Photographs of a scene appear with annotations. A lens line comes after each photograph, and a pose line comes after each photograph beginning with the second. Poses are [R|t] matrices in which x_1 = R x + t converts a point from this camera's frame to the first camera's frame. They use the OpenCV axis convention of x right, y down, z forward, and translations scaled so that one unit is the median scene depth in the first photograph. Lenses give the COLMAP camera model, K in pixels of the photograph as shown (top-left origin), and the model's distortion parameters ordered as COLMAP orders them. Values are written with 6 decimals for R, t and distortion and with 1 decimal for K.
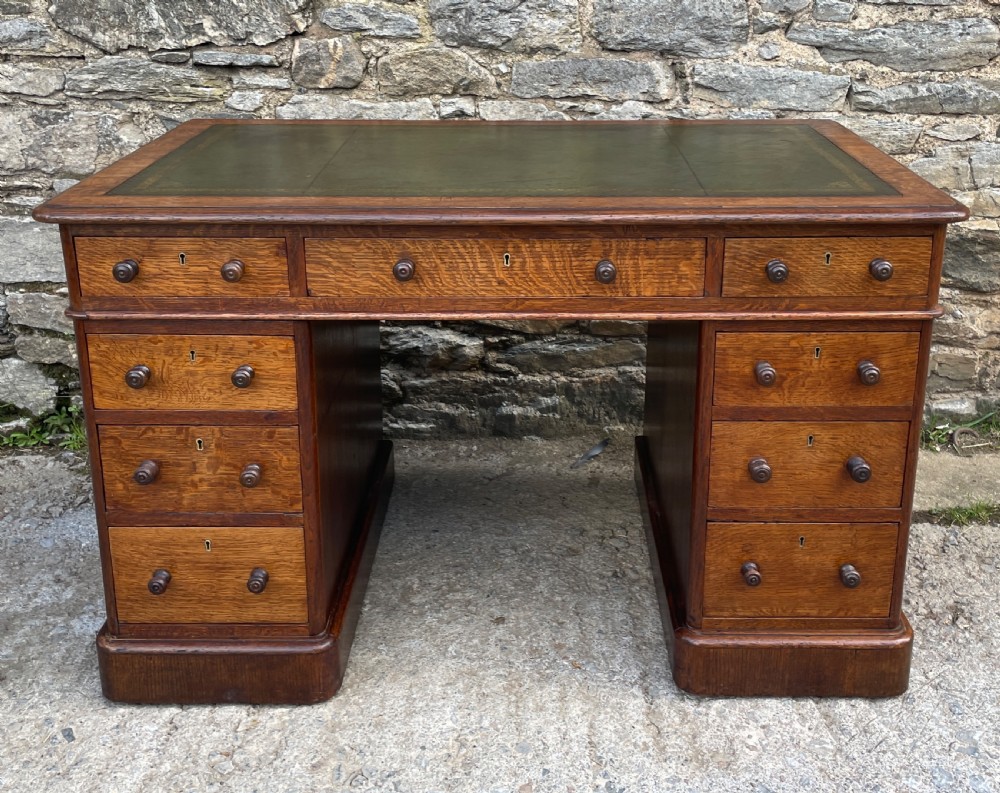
lens RADIAL K [[1124.6, 0, 540.1], [0, 1124.6, 293.3], [0, 0, 1]] dist [0.052289, 0.000000]
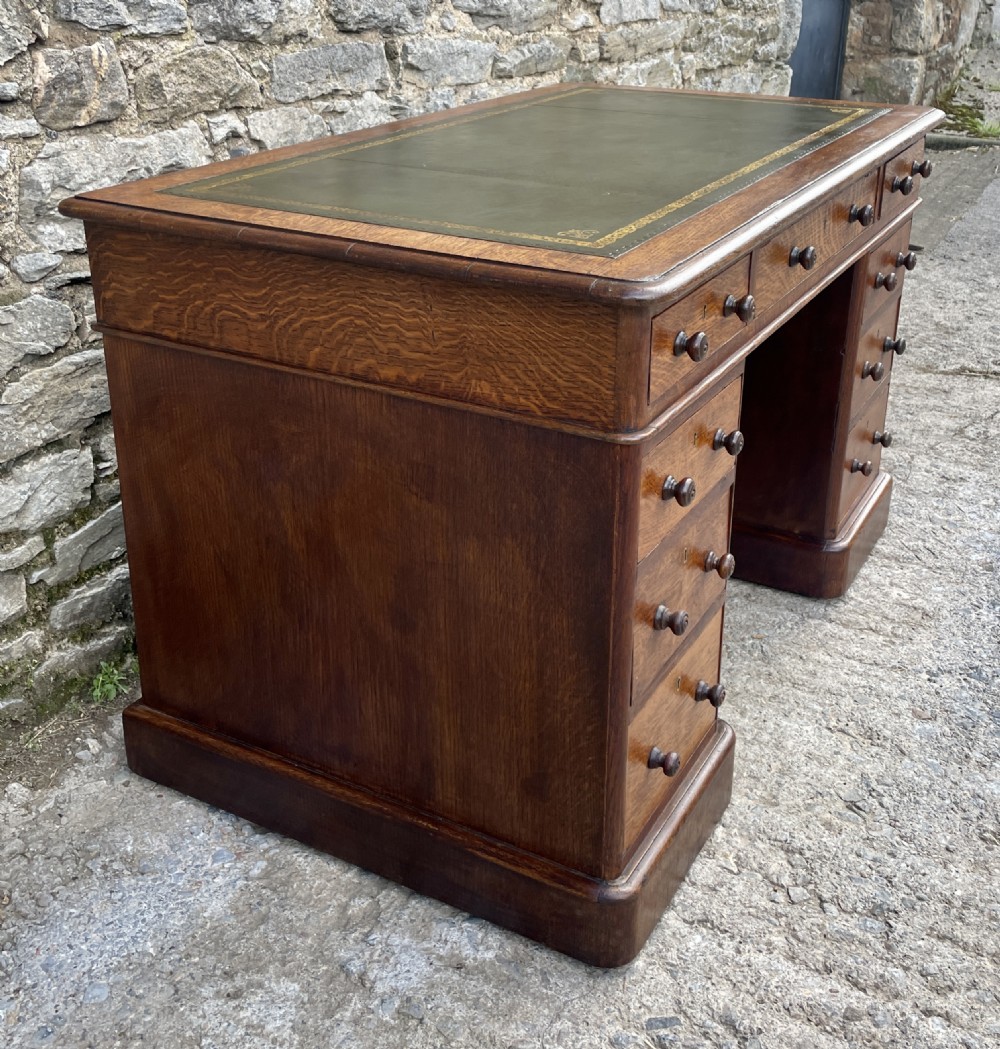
lens RADIAL K [[1224.5, 0, 525.3], [0, 1224.5, 407.3], [0, 0, 1]] dist [0.041998, 0.000000]
pose [[0.484164, -0.322021, 0.813565, -0.862201], [0.268221, 0.939670, 0.212313, -0.143009], [-0.832852, 0.115421, 0.541327, 0.550200]]
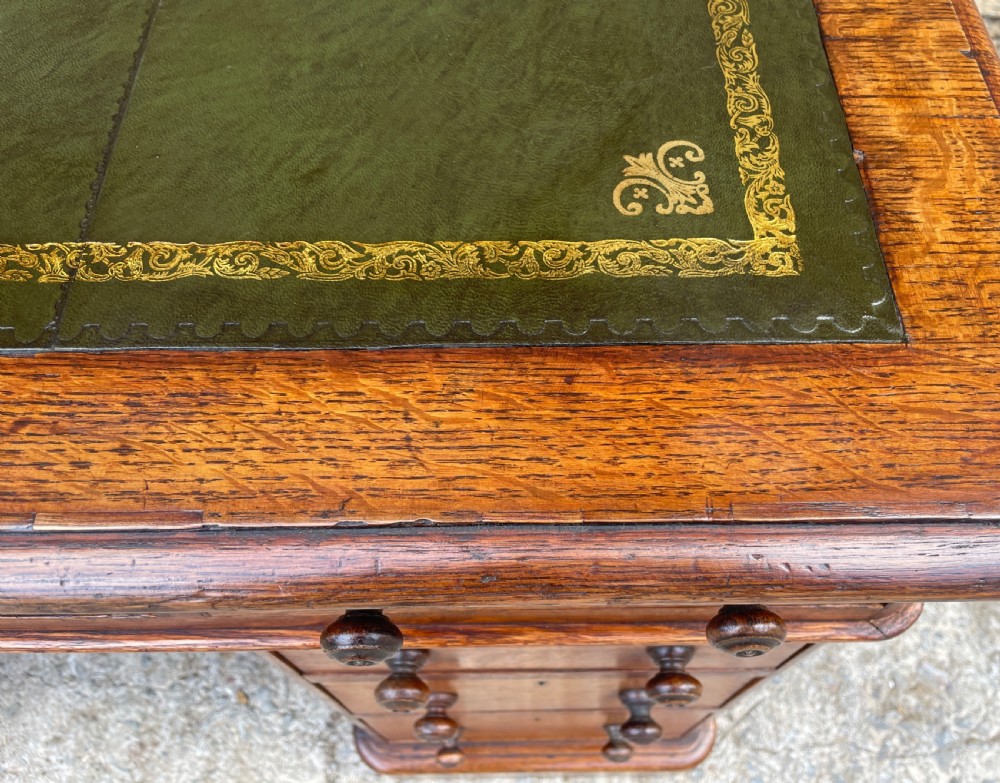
lens RADIAL K [[822.3, 0, 532.9], [0, 822.3, 383.1], [0, 0, 1]] dist [0.063803, -0.106570]
pose [[0.999939, -0.005057, 0.009868, 0.204254], [-0.002898, 0.739831, 0.672787, -0.161113], [-0.010703, -0.672774, 0.739771, 0.730884]]
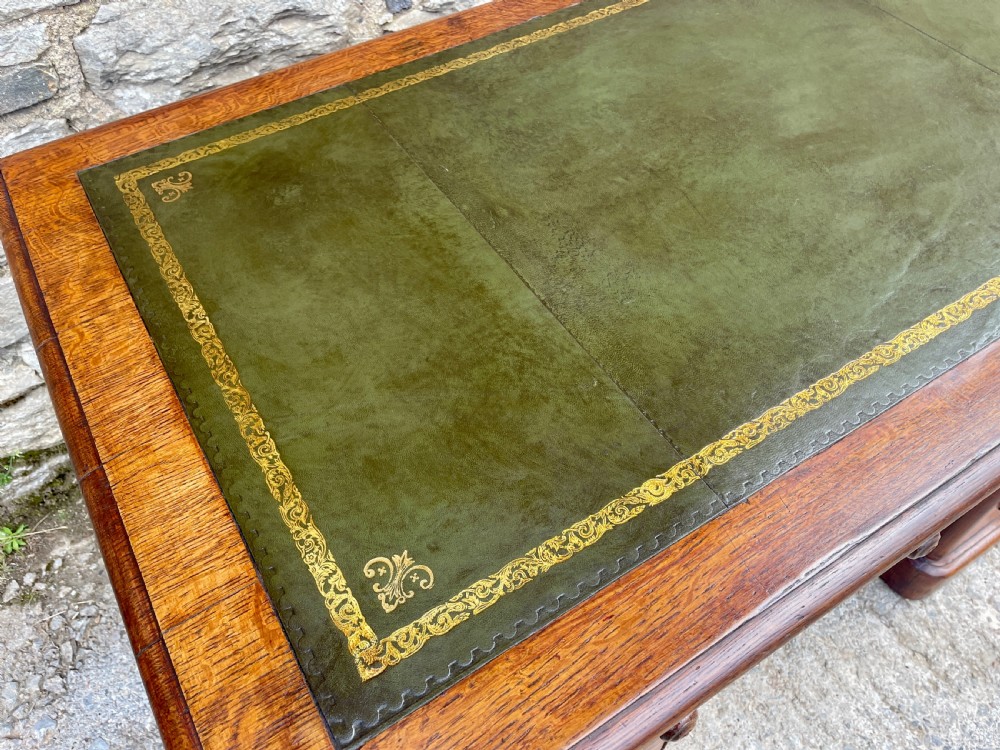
lens RADIAL K [[765.4, 0, 499.9], [0, 765.4, 370.6], [0, 0, 1]] dist [0.070626, -0.104145]
pose [[0.853425, -0.418864, 0.310192, -0.305222], [0.178639, 0.794146, 0.580879, -0.274513], [-0.489647, -0.440324, 0.752569, 0.697497]]
